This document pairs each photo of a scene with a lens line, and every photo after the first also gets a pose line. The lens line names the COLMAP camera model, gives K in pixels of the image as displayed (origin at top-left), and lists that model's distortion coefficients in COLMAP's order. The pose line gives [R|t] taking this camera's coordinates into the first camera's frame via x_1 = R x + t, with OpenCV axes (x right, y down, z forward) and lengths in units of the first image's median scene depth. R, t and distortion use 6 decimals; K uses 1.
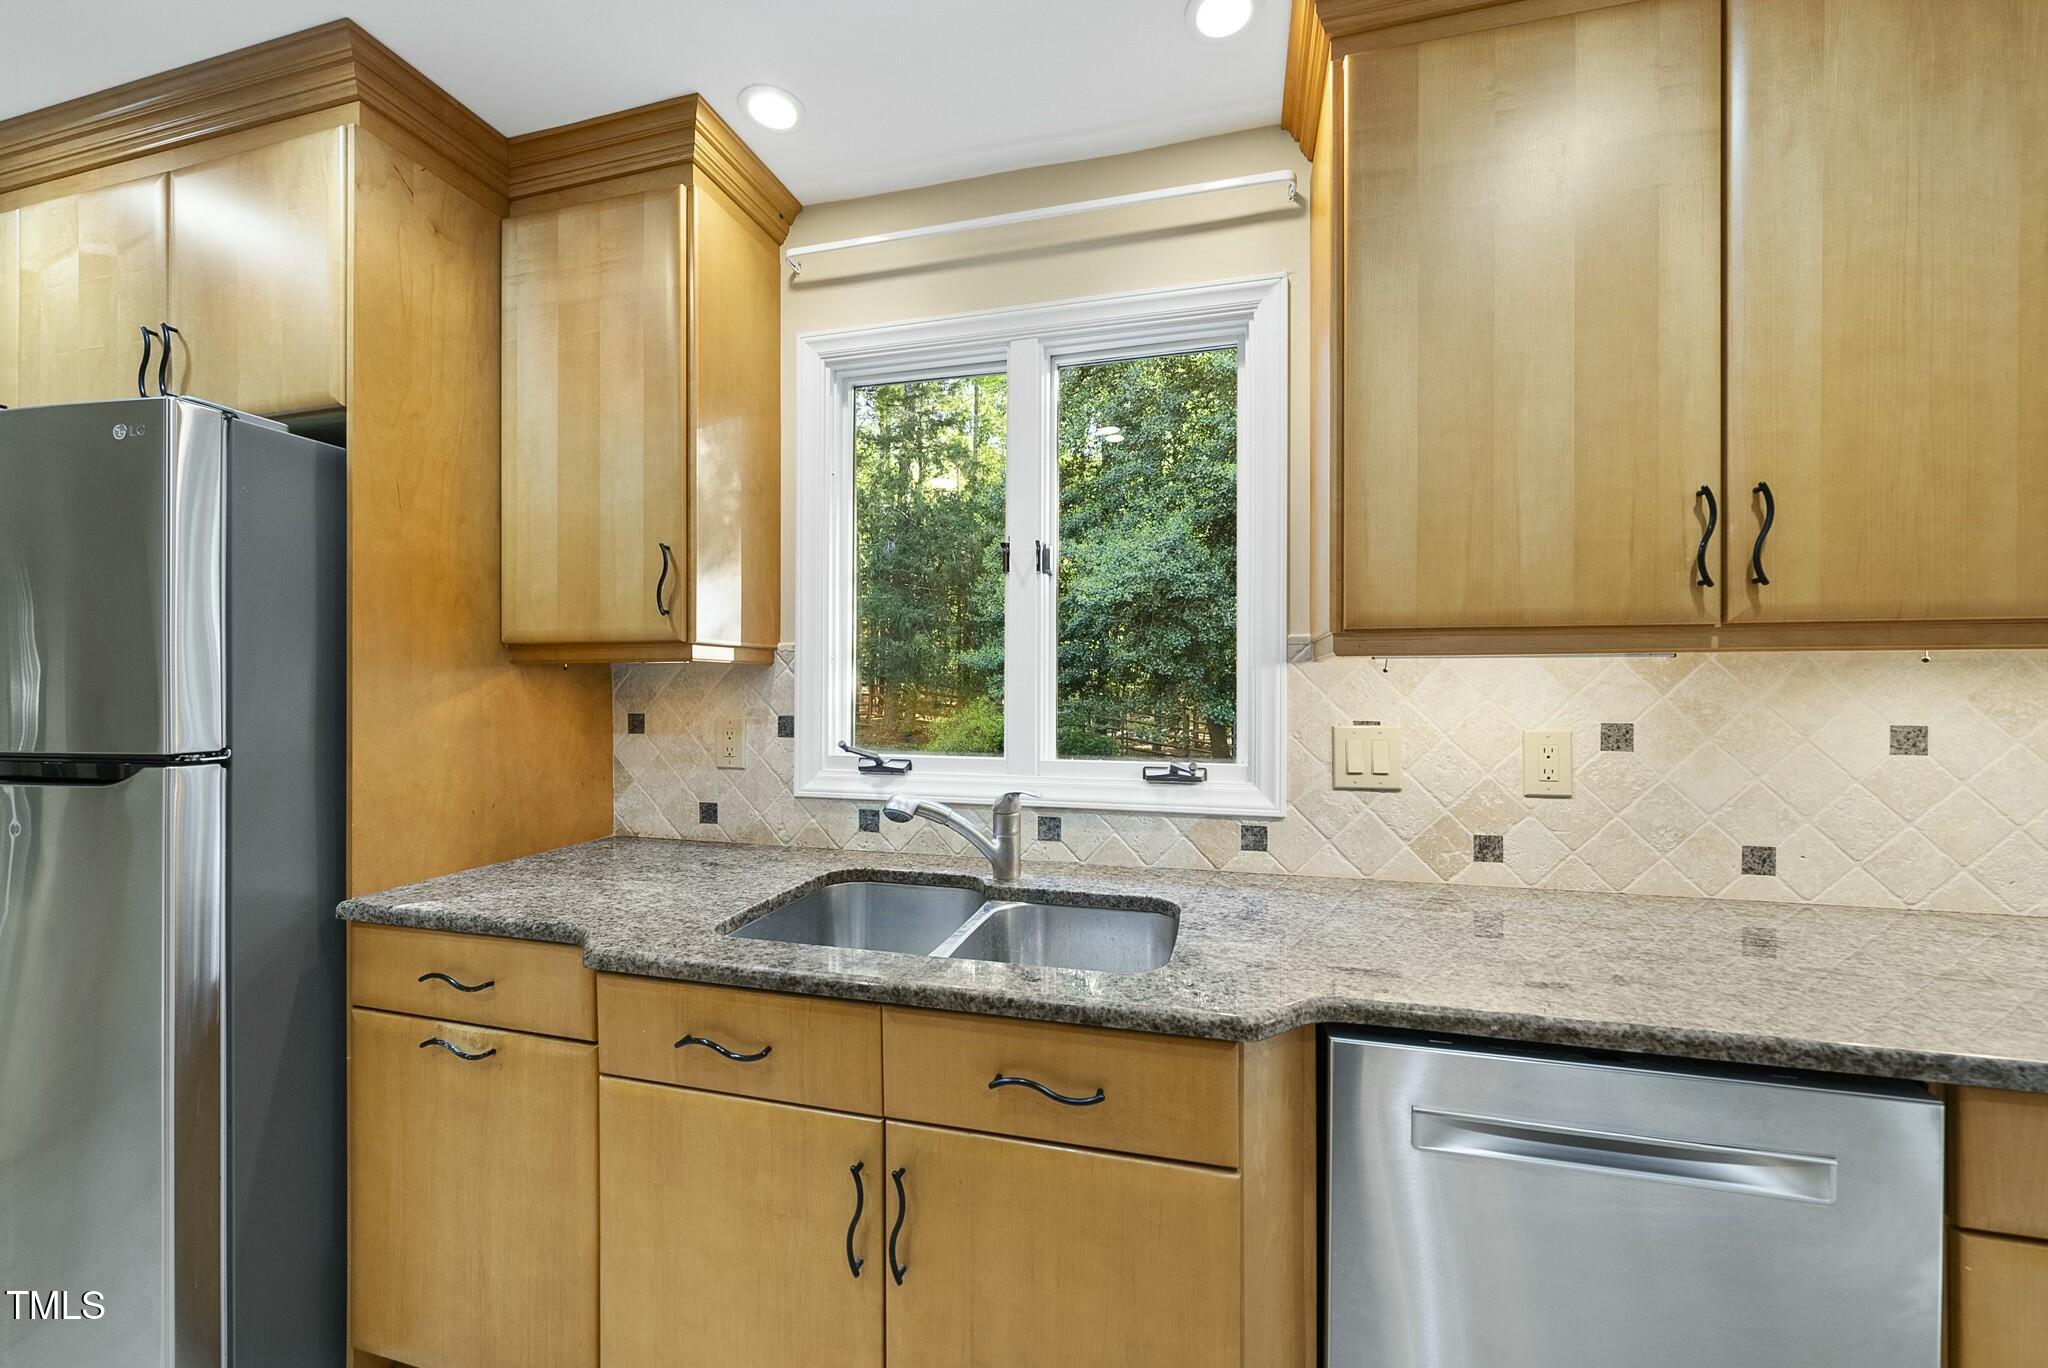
lens RADIAL K [[750.0, 0, 1016.4], [0, 750.0, 679.7], [0, 0, 1]] dist [-0.005758, 0.000661]
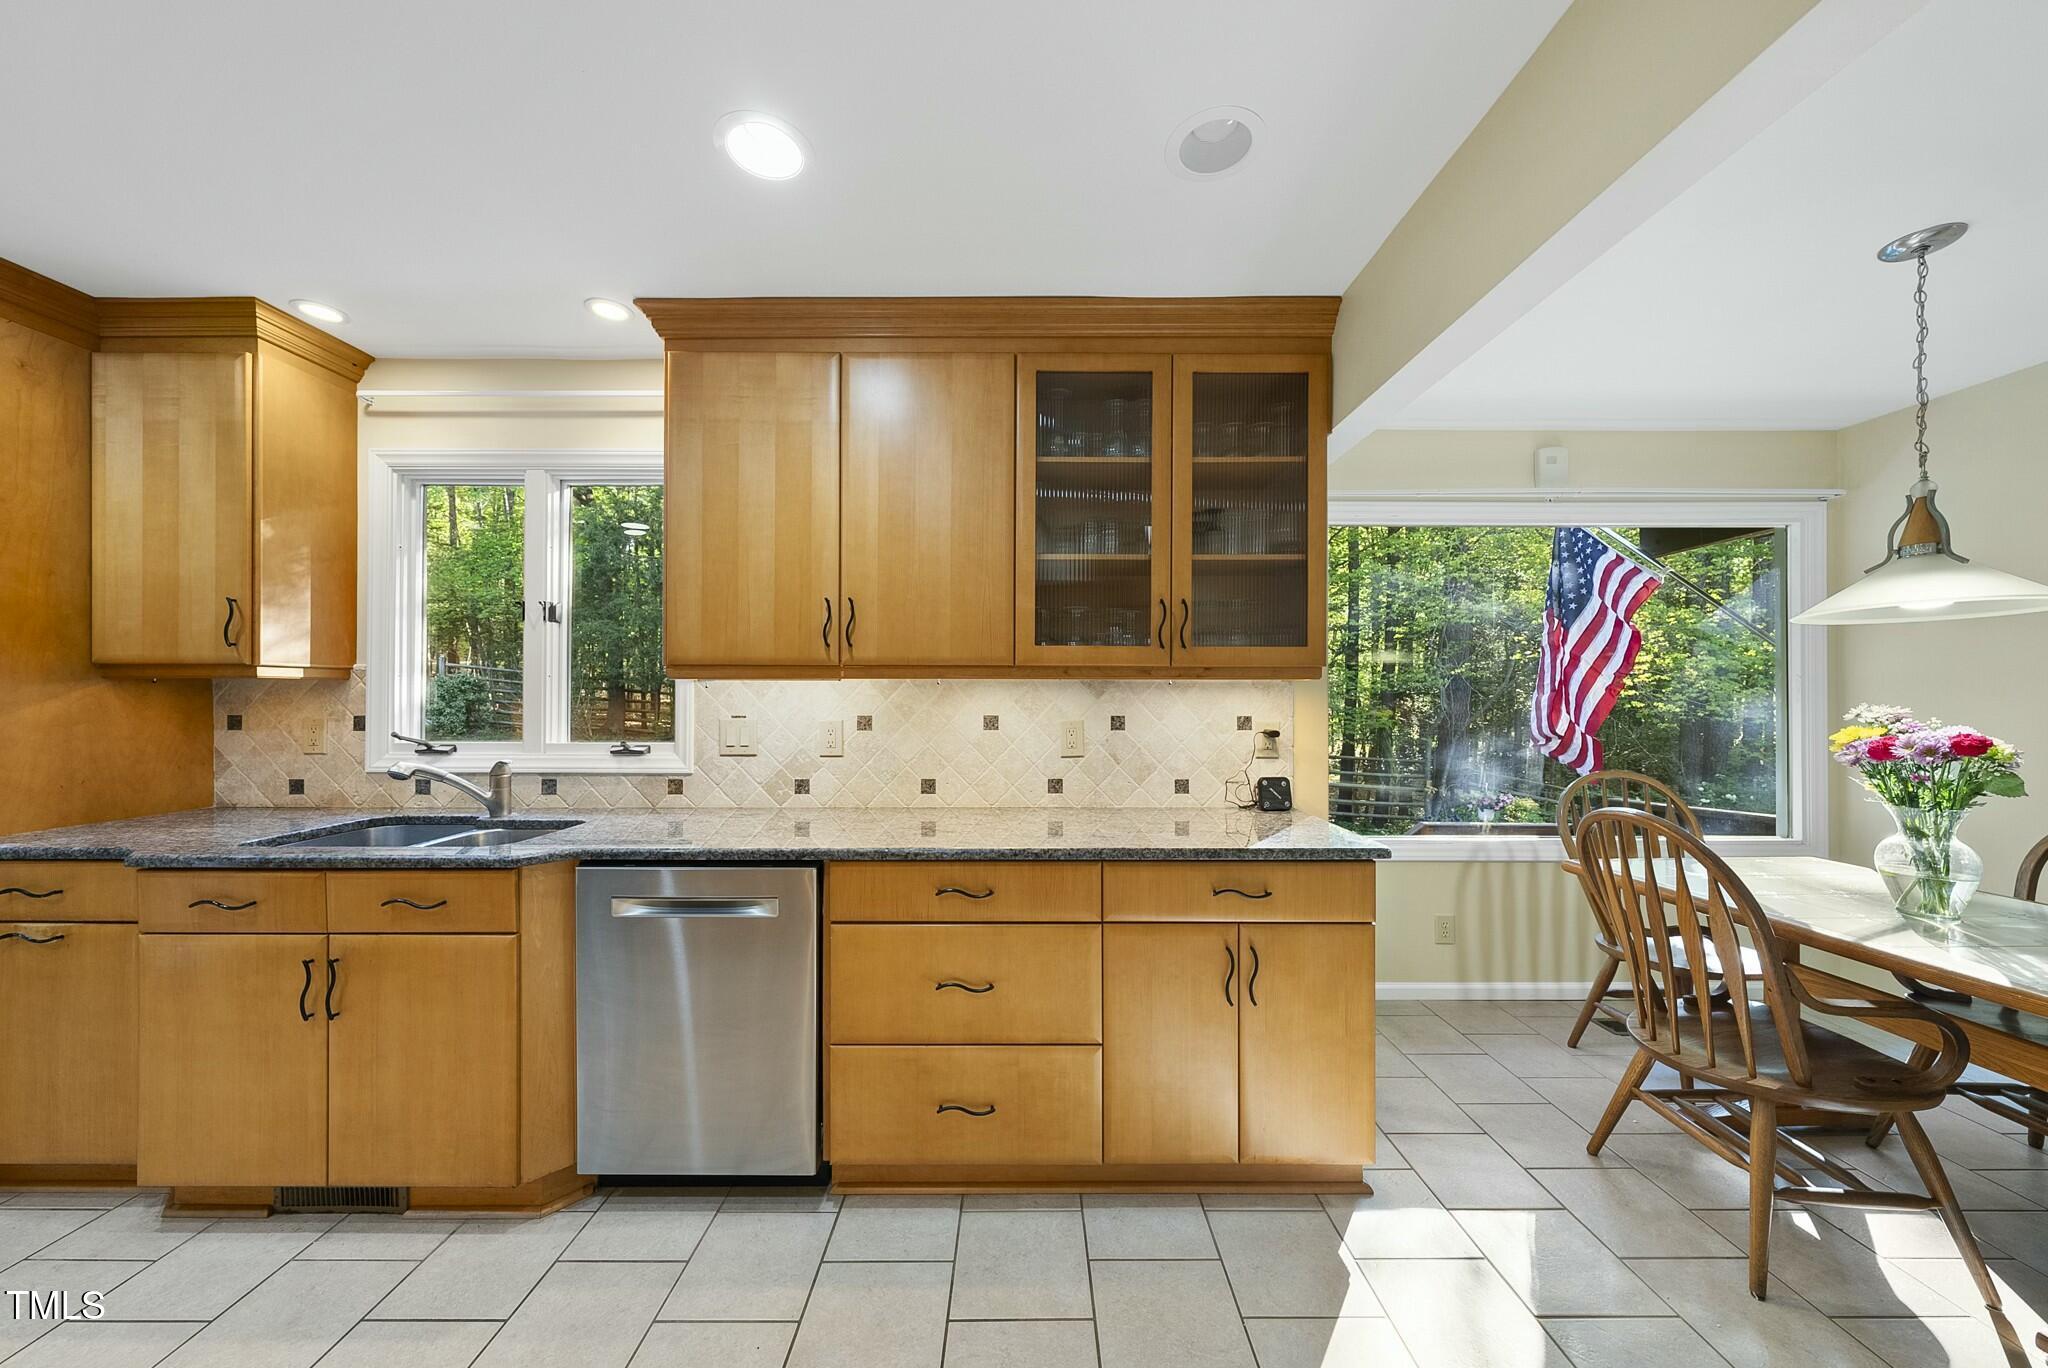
lens RADIAL K [[703.9, 0, 1028.4], [0, 703.9, 688.5], [0, 0, 1]] dist [-0.002800, 0.001183]
pose [[0.969107, 0.002971, 0.246625, 0.678745], [-0.003184, 0.999995, 0.000464, -0.009363], [-0.246622, -0.001235, 0.969111, -0.692996]]
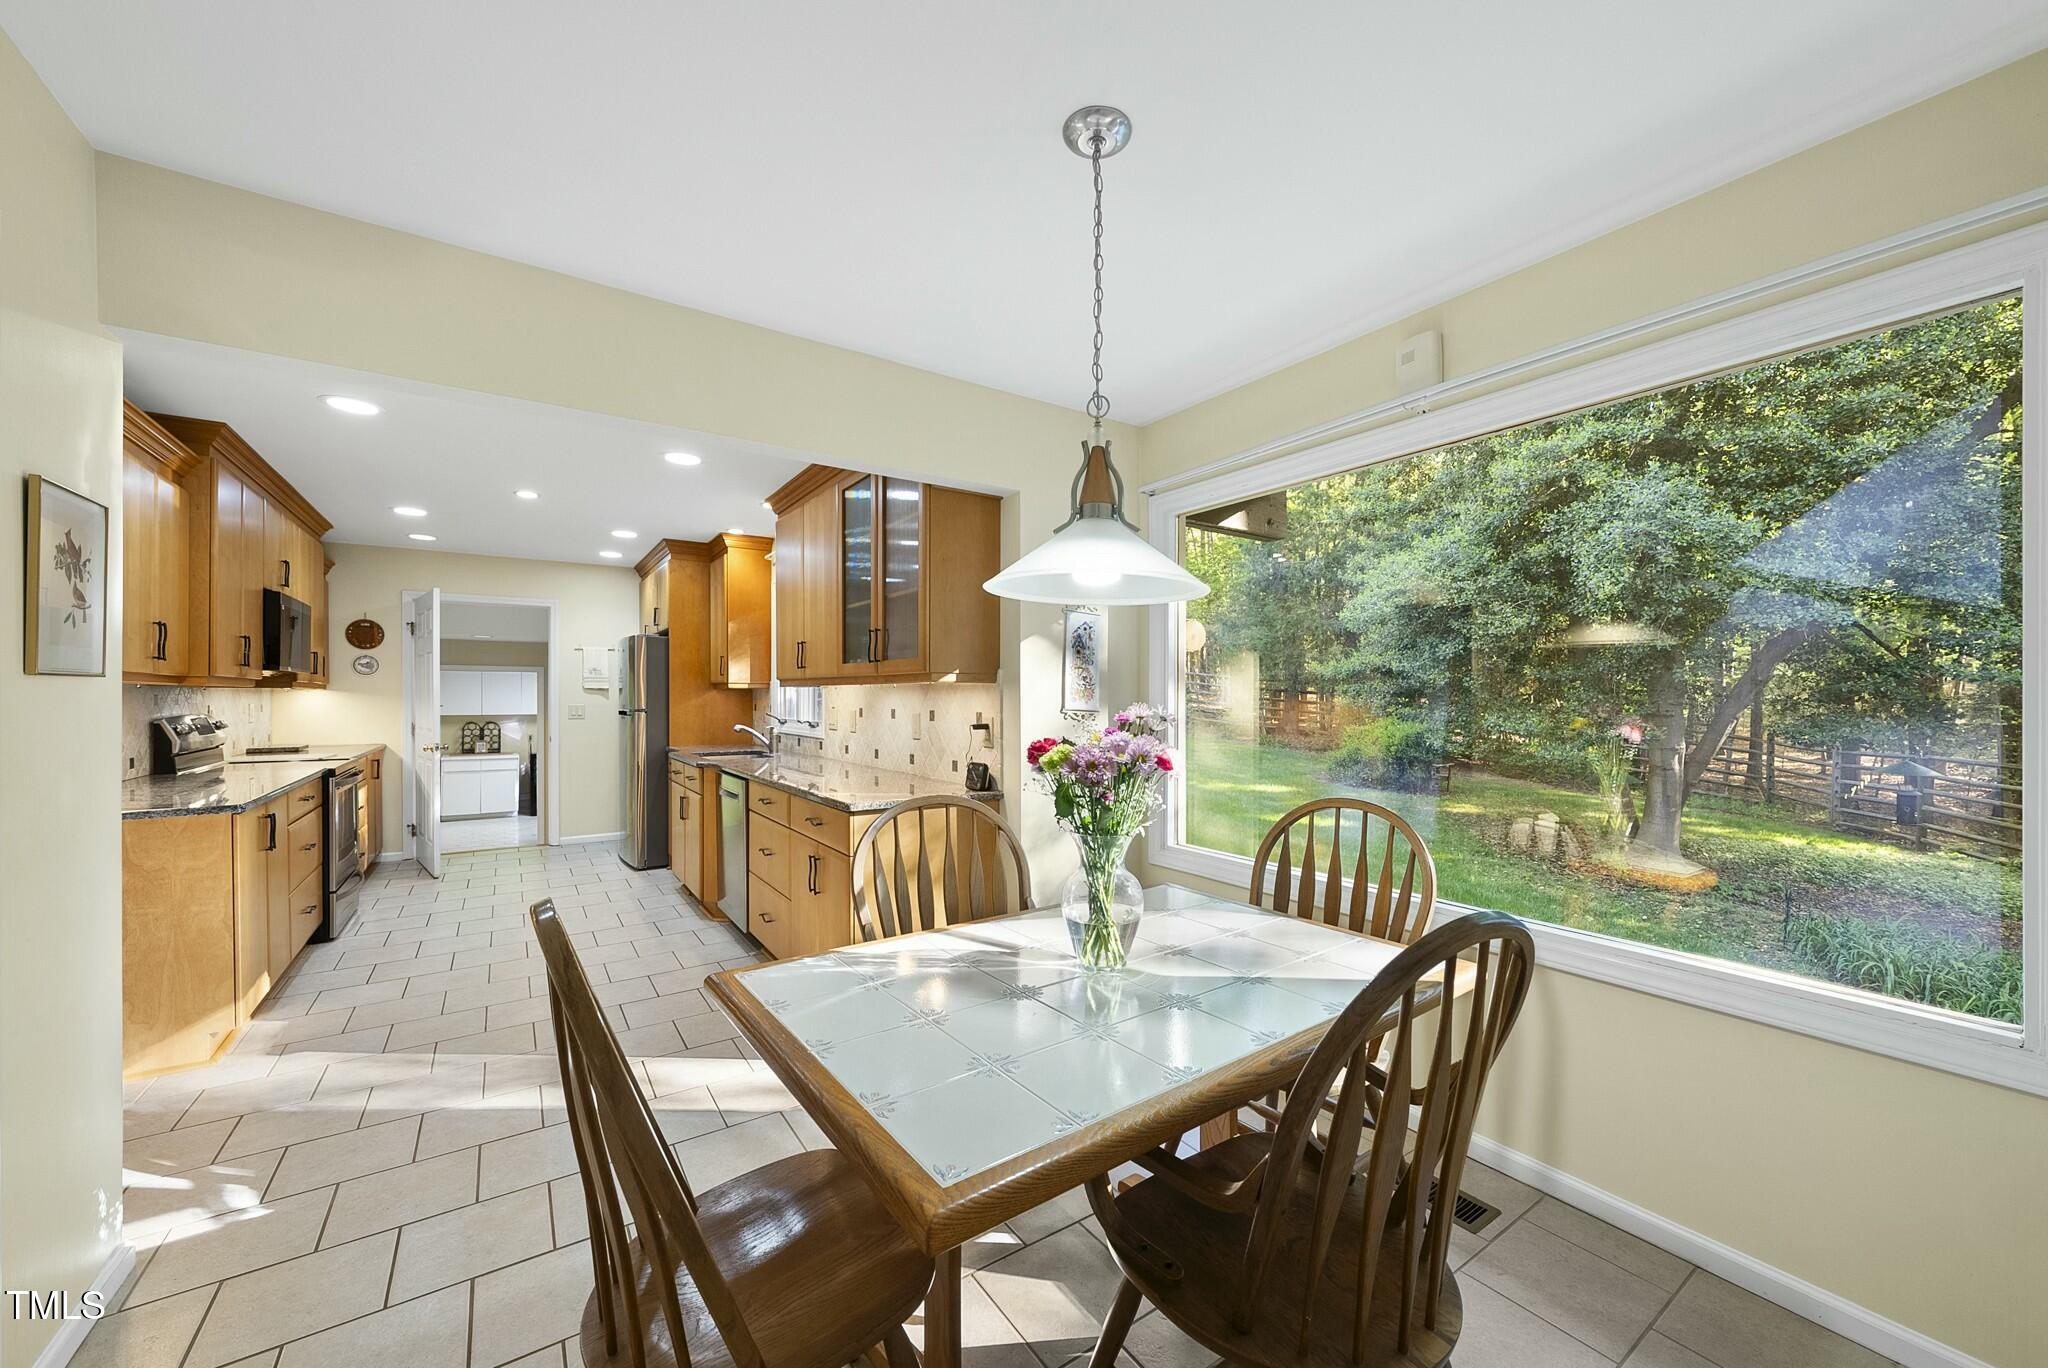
lens RADIAL K [[750.0, 0, 1041.4], [0, 750.0, 693.4], [0, 0, 1]] dist [-0.005758, 0.000661]
pose [[0.766567, -0.001588, -0.642163, 2.928642], [0.005612, 0.999975, 0.004226, -0.008760], [0.642140, -0.006843, 0.766557, -0.754397]]
